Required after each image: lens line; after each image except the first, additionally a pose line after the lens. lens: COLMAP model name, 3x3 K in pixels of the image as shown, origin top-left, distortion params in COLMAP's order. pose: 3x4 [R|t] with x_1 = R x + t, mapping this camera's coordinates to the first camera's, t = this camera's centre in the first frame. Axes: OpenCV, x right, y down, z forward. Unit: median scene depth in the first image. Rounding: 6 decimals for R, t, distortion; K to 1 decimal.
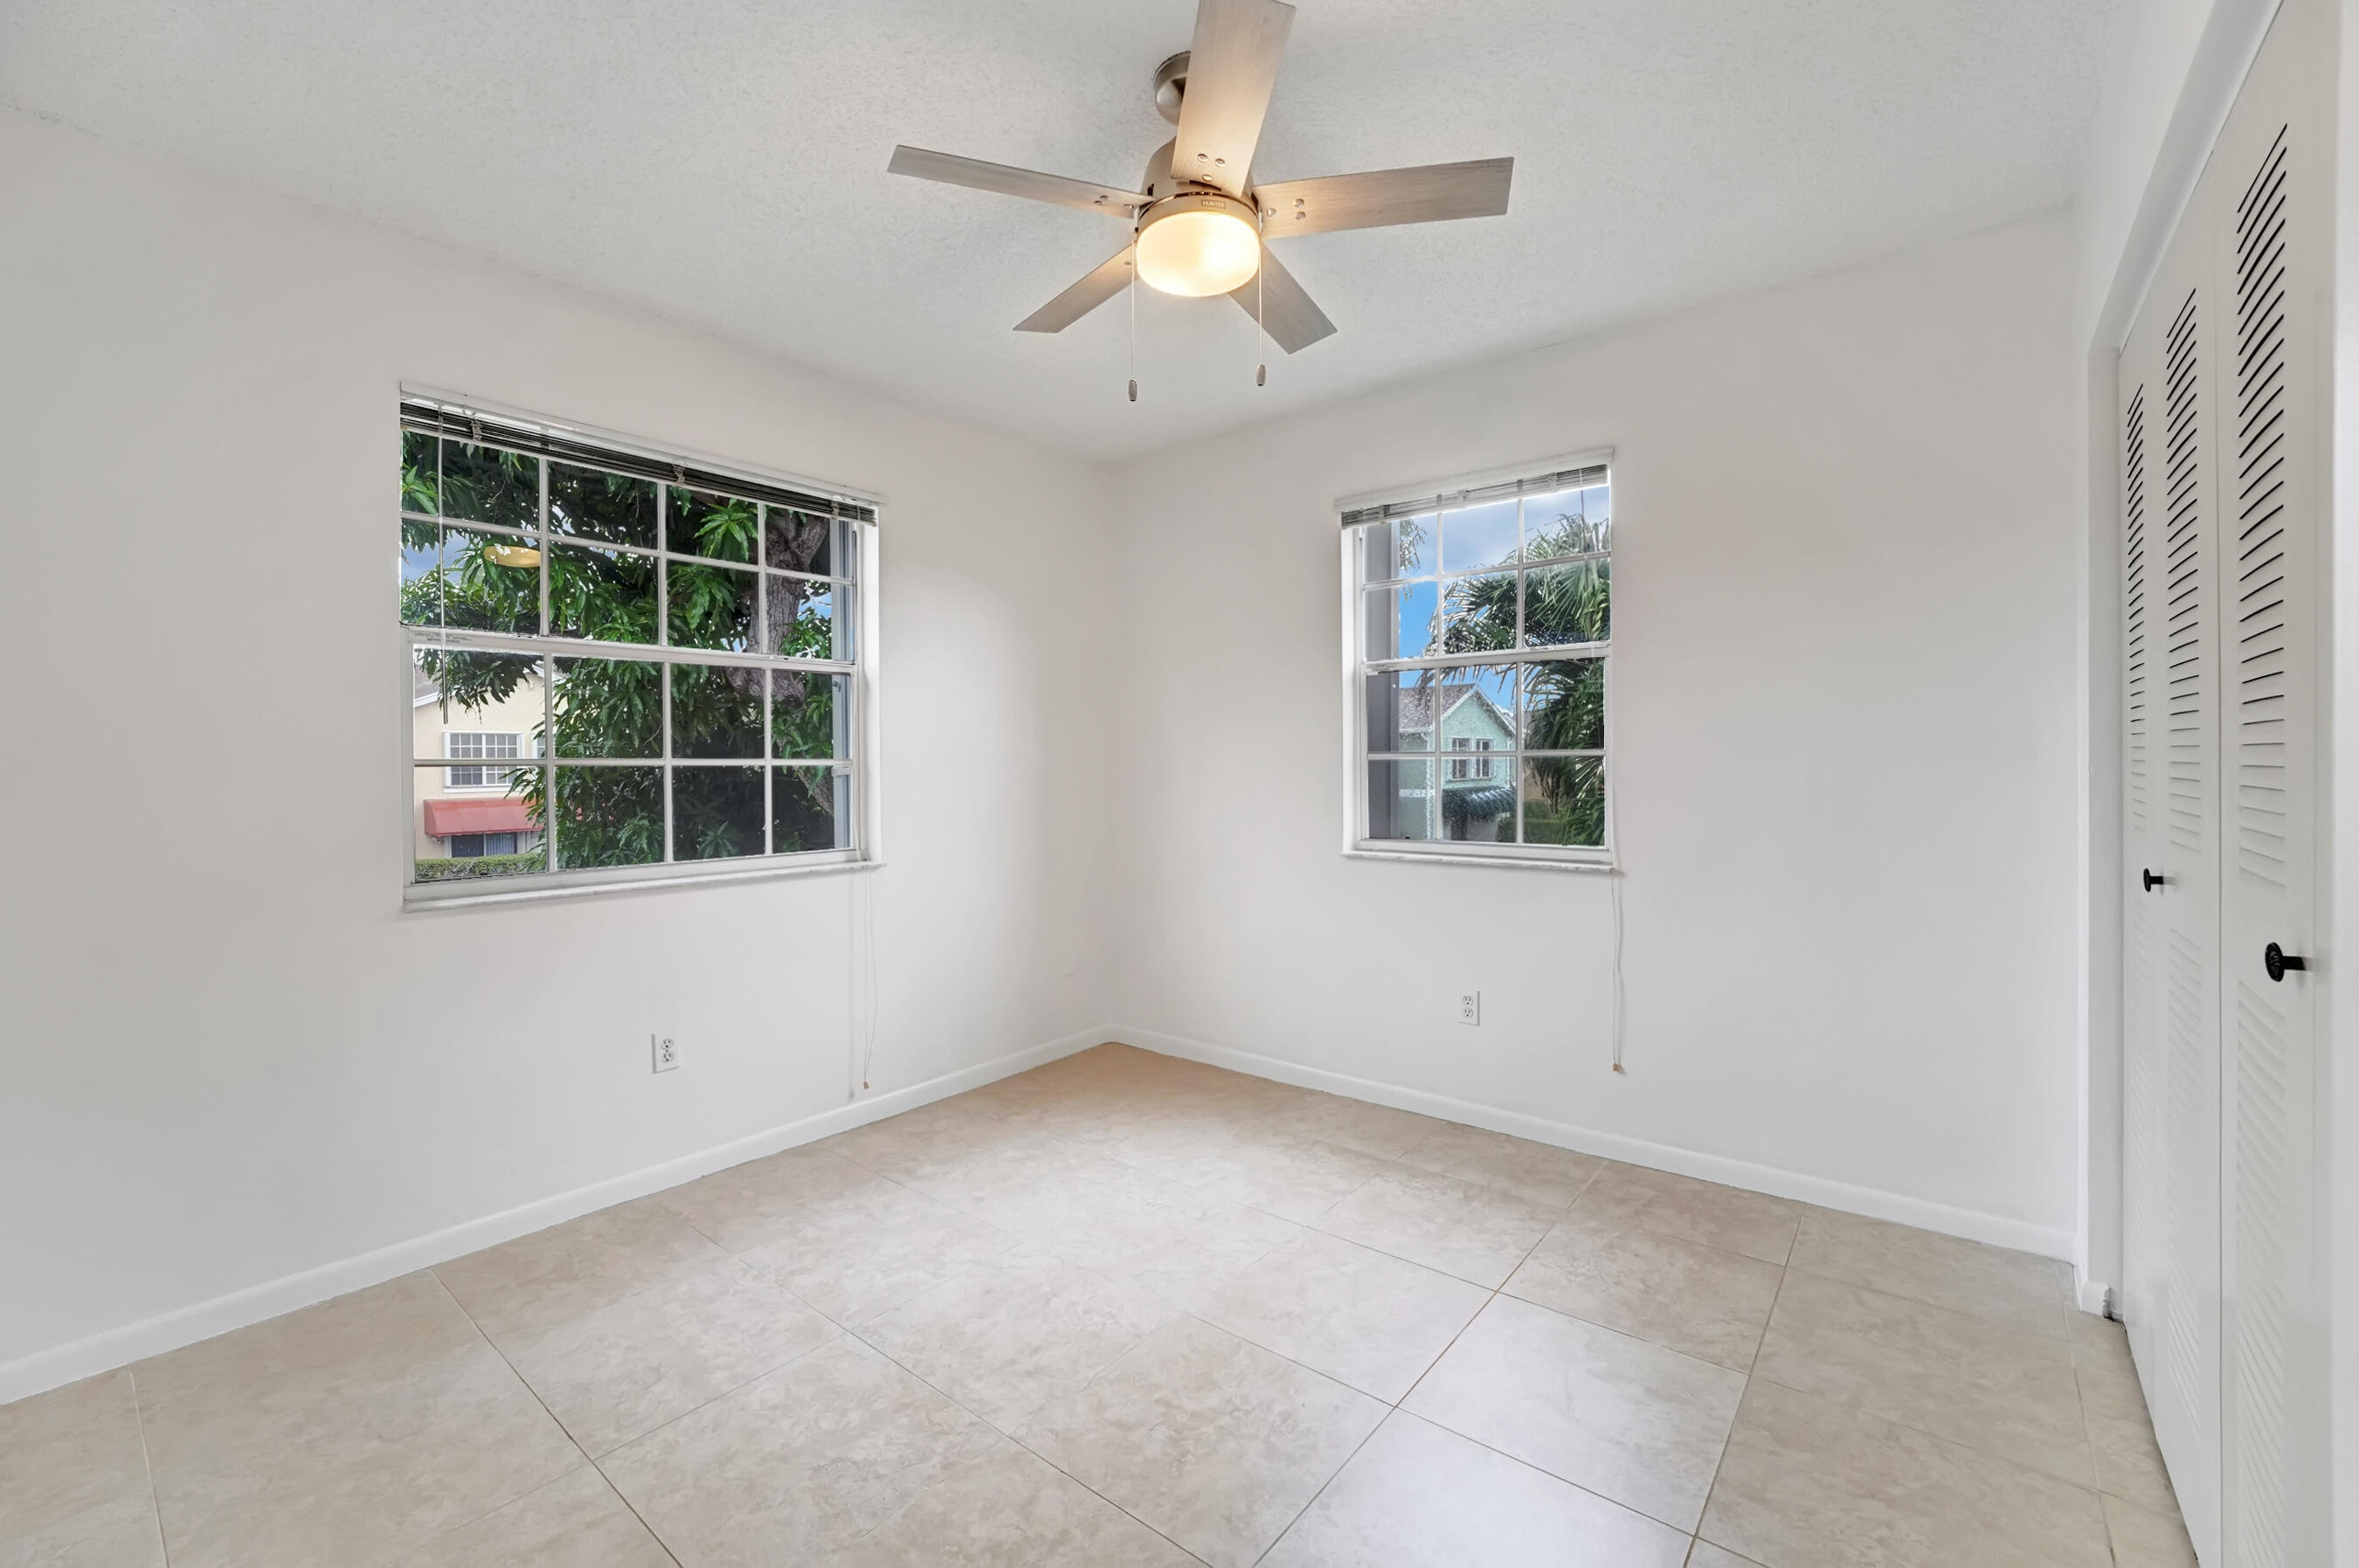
lens RADIAL K [[976.2, 0, 1195.6], [0, 976.2, 778.8], [0, 0, 1]] dist [-0.001869, -0.000288]
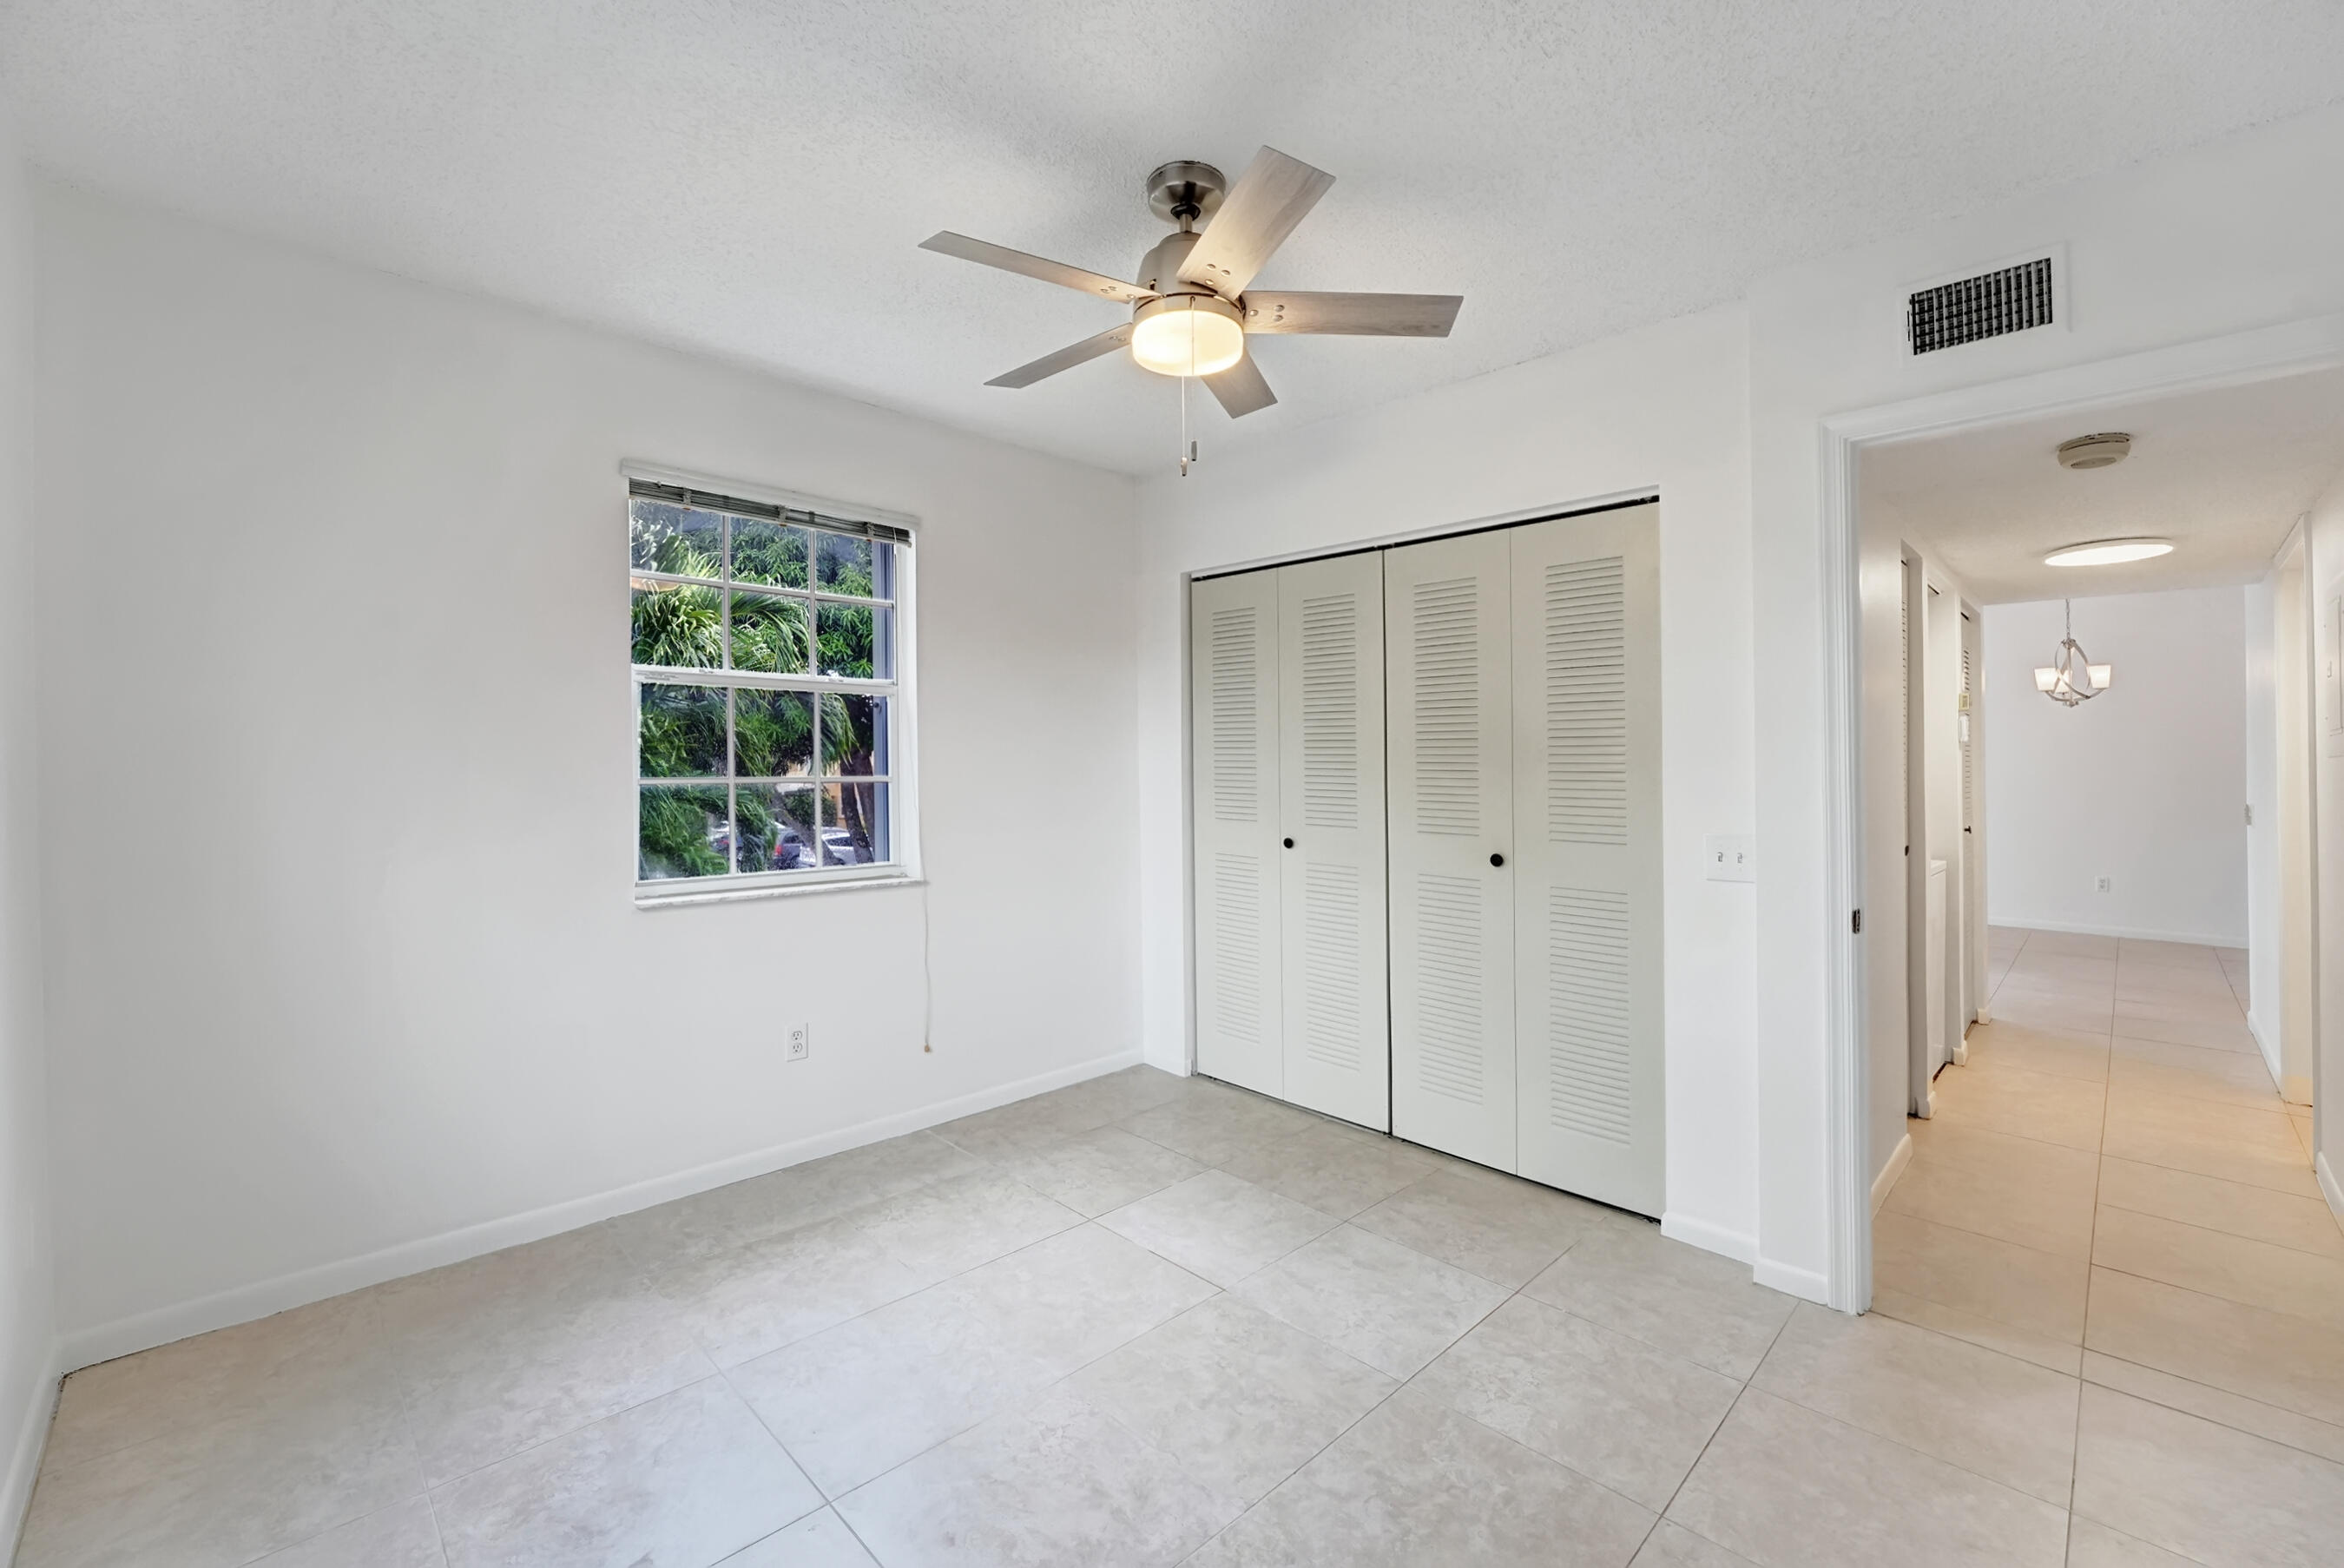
lens RADIAL K [[924.2, 0, 1190.5], [0, 924.2, 773.9], [0, 0, 1]] dist [-0.008198, 0.001081]
pose [[0.142446, 0.002455, 0.989799, -0.691323], [0.010853, 0.999933, -0.004042, -0.030511], [-0.989743, 0.011318, 0.142410, 0.577375]]
